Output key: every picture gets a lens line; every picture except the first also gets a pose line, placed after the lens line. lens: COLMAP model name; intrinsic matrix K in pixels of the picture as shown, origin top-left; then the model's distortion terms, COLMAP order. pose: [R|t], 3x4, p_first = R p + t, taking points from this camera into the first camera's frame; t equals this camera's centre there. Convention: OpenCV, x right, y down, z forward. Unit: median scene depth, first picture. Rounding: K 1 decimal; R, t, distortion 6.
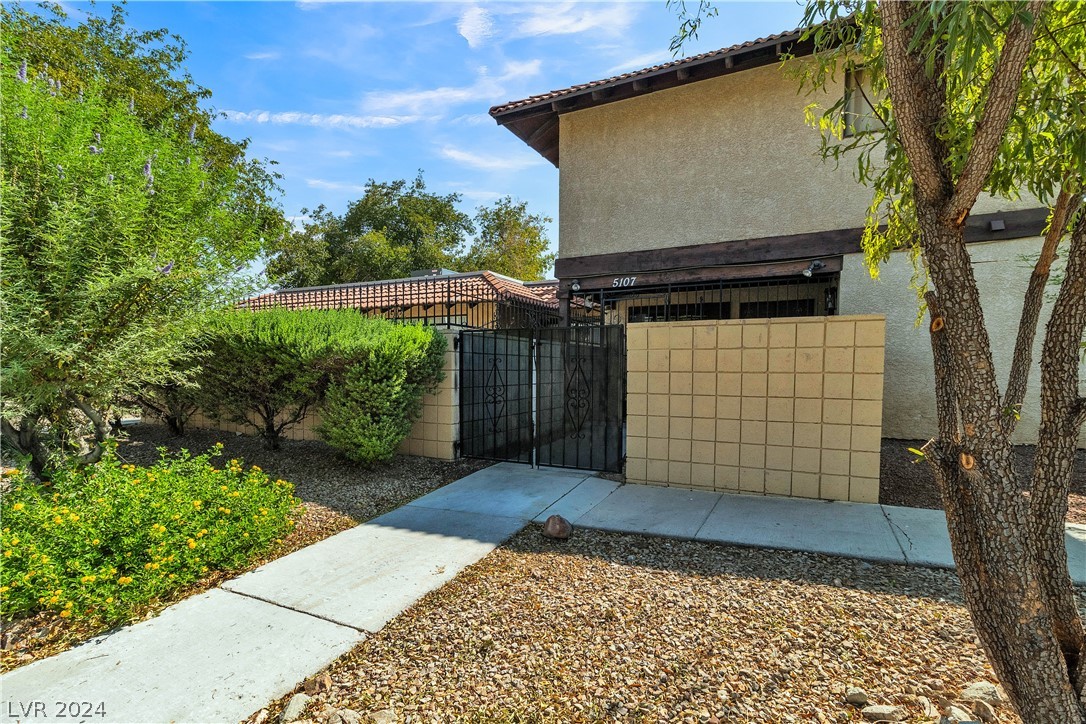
lens RADIAL K [[510.7, 0, 542.5], [0, 510.7, 388.7], [0, 0, 1]] dist [0.000113, 0.000043]
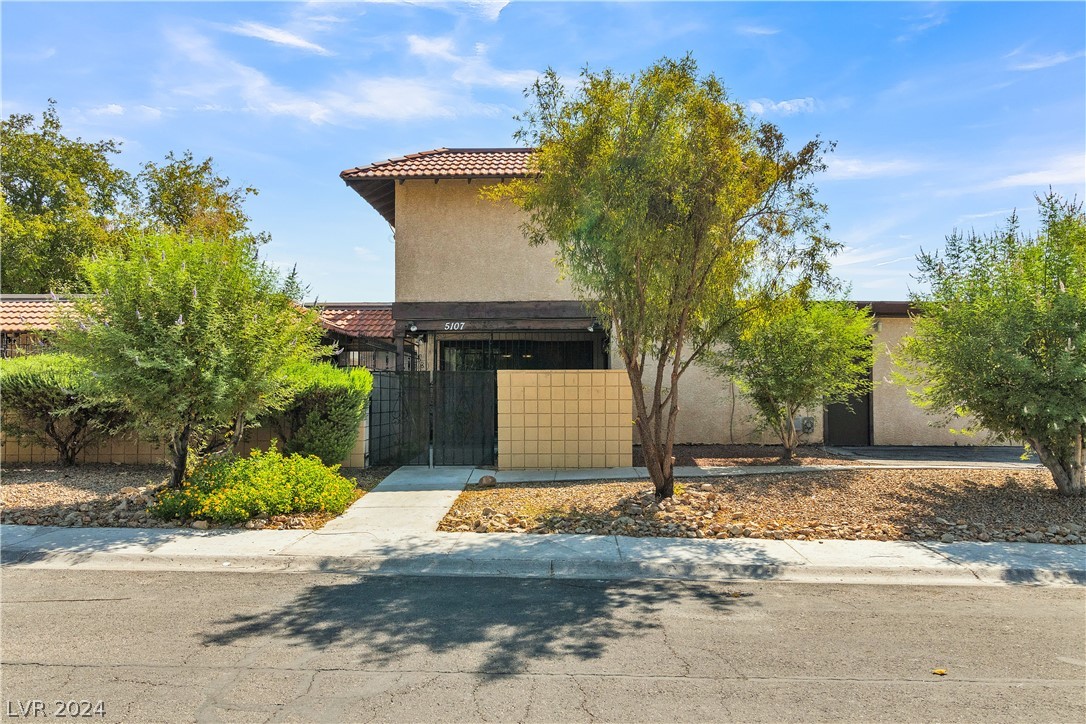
lens RADIAL K [[836.6, 0, 543.0], [0, 836.6, 362.0], [0, 0, 1]] dist [-0.000127, -0.000253]
pose [[0.902190, 0.009755, 0.431228, -0.529378], [0.025133, 0.996857, -0.075132, 0.030234], [-0.430606, 0.078621, 0.899109, -0.902197]]
